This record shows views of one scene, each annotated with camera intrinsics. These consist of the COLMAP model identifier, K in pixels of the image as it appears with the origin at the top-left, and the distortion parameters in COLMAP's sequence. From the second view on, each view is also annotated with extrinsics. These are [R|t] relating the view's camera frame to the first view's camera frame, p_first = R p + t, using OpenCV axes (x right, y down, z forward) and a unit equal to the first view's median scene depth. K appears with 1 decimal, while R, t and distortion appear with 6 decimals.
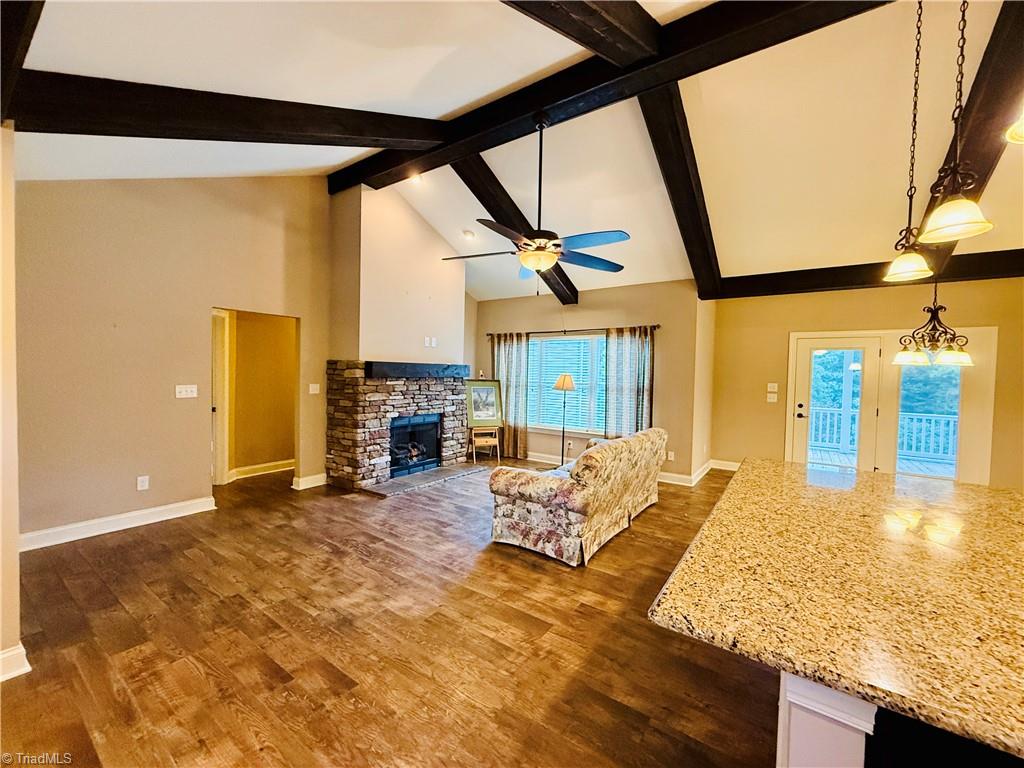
lens RADIAL K [[411.3, 0, 512.0], [0, 411.3, 384.0], [0, 0, 1]] dist [-0.001685, 0.000293]
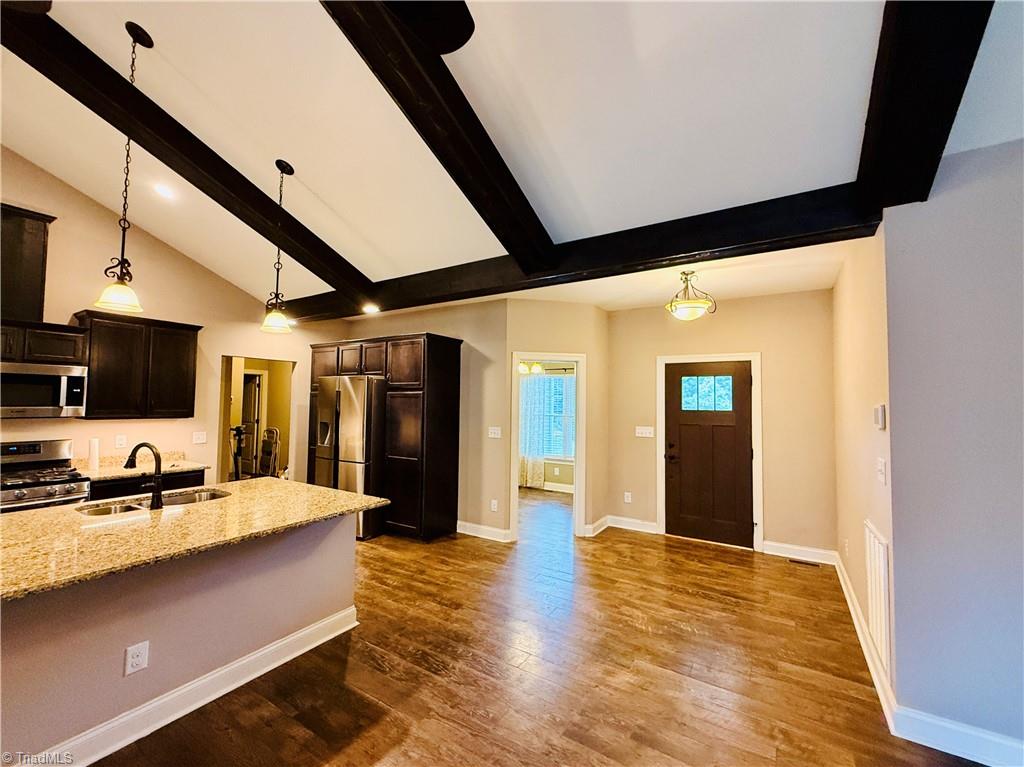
lens RADIAL K [[421.8, 0, 507.6], [0, 421.8, 383.8], [0, 0, 1]] dist [0.000170, 0.000020]
pose [[-0.998601, -0.038796, -0.035919, -0.093984], [-0.038228, 0.999135, -0.016352, -0.060943], [0.036522, -0.014956, -0.999221, 1.141407]]
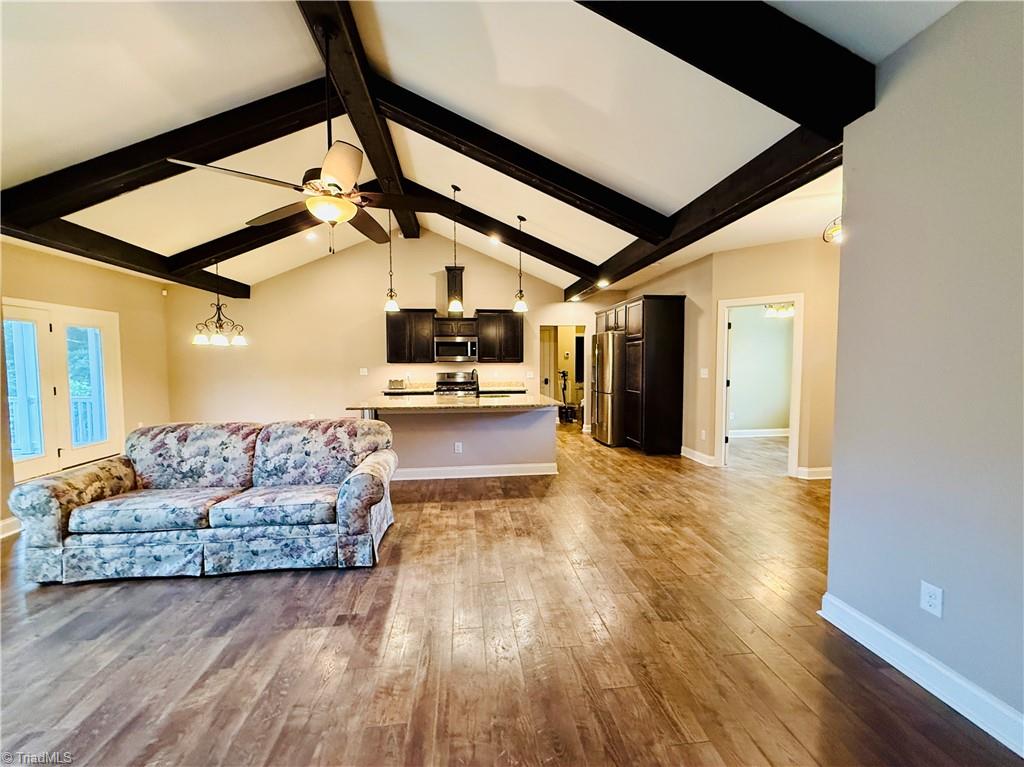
lens RADIAL K [[411.3, 0, 512.0], [0, 411.3, 383.5], [0, 0, 1]] dist [-0.001685, 0.000293]
pose [[-0.664251, -0.060807, 0.745032, -0.810855], [0.011923, 0.995697, 0.091896, -0.034658], [-0.747414, 0.069925, -0.660668, 1.341296]]
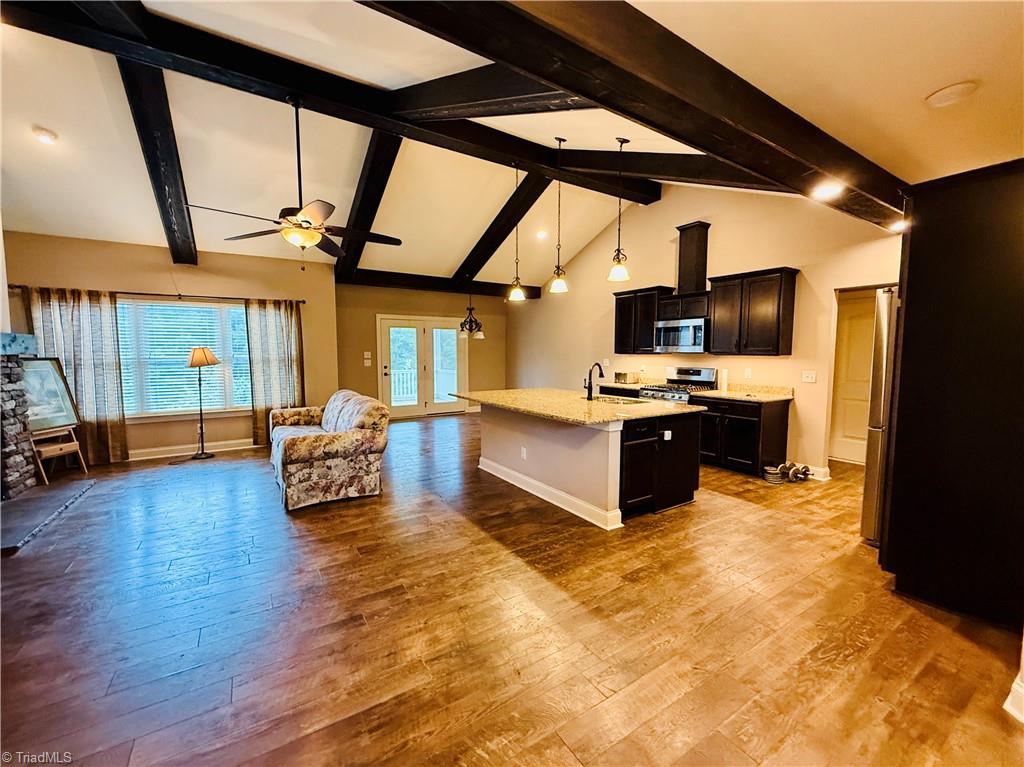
lens RADIAL K [[418.9, 0, 512.0], [0, 418.9, 383.5], [0, 0, 1]] dist [-0.000608, 0.000180]
pose [[0.382967, -0.094428, 0.918923, -0.778865], [0.035697, 0.995531, 0.087423, -0.001842], [-0.923072, -0.000677, 0.384627, 0.096118]]
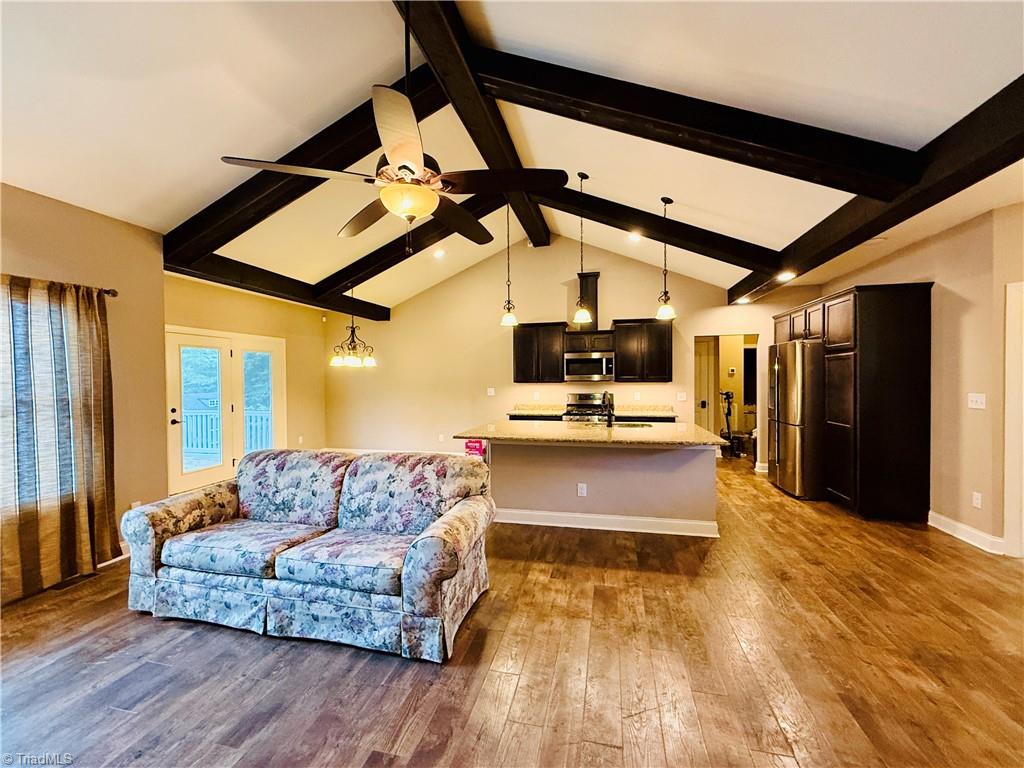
lens RADIAL K [[418.9, 0, 512.0], [0, 418.9, 384.0], [0, 0, 1]] dist [-0.000608, 0.000180]
pose [[-0.367769, -0.033626, 0.929309, -0.643127], [0.028188, 0.998484, 0.047284, -0.040833], [-0.929490, 0.043585, -0.366263, 1.149906]]
